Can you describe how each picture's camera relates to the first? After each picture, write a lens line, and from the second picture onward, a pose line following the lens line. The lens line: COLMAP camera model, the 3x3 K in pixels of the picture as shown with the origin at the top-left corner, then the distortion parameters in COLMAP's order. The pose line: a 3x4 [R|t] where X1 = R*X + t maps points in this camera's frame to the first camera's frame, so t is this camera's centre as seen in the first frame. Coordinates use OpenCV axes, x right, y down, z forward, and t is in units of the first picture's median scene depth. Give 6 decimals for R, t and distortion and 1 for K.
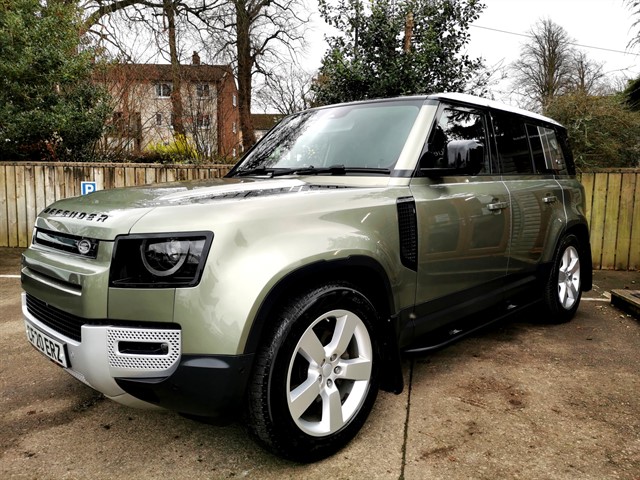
lens RADIAL K [[485.4, 0, 320.7], [0, 485.4, 241.7], [0, 0, 1]] dist [0.049476, -0.035999]
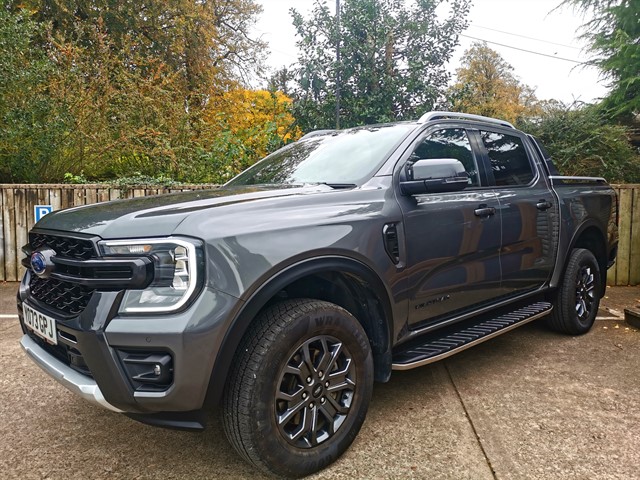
lens RADIAL K [[485.4, 0, 317.2], [0, 485.4, 234.9], [0, 0, 1]] dist [0.049476, -0.035999]
pose [[0.994384, -0.021684, 0.103583, -0.067750], [0.027299, 0.998216, -0.053095, -0.006638], [-0.102247, 0.055624, 0.993203, 0.056354]]
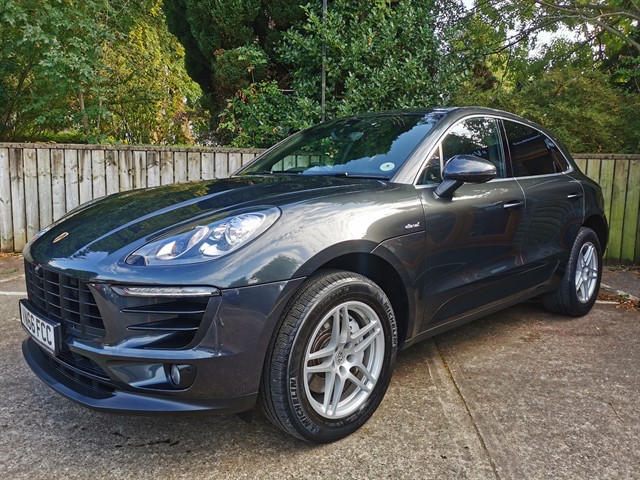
lens RADIAL K [[485.4, 0, 315.1], [0, 485.4, 235.8], [0, 0, 1]] dist [0.049476, -0.035999]
pose [[0.991480, -0.012726, 0.129635, -0.052690], [0.012275, 0.999915, 0.004281, -0.006187], [-0.129678, -0.002653, 0.991553, 0.137709]]
